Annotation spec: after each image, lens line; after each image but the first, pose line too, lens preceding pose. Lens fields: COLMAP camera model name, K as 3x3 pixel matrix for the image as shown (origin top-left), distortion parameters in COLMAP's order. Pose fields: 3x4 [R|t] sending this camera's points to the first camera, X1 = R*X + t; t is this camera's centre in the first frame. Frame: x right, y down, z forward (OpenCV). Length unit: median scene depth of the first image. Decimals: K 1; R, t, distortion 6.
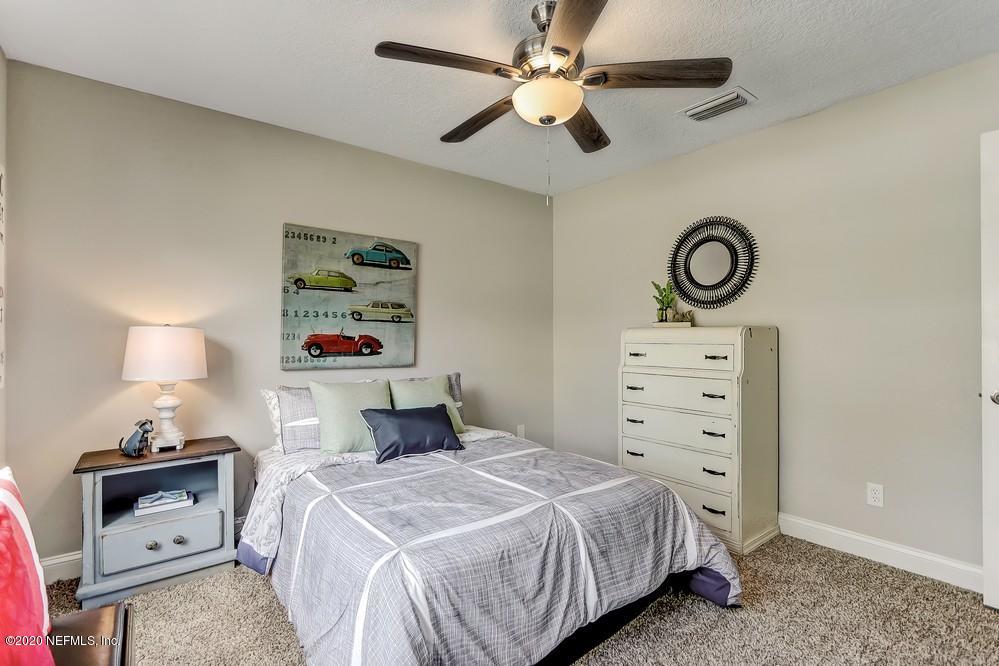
lens RADIAL K [[462.8, 0, 494.4], [0, 462.8, 334.7], [0, 0, 1]] dist [-0.005283, 0.000786]
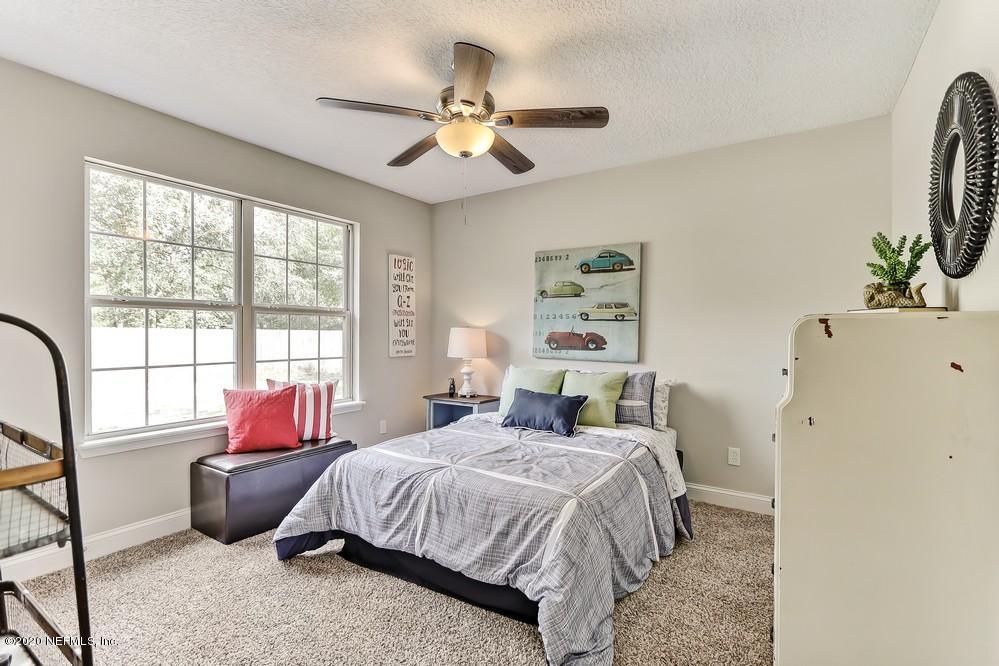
lens RADIAL K [[462.8, 0, 494.4], [0, 462.8, 334.7], [0, 0, 1]] dist [-0.005283, 0.000786]
pose [[0.324637, 0.005539, -0.945822, 0.762004], [-0.001844, 0.999985, 0.005224, 0.000420], [0.945837, 0.000048, 0.324642, 0.400655]]
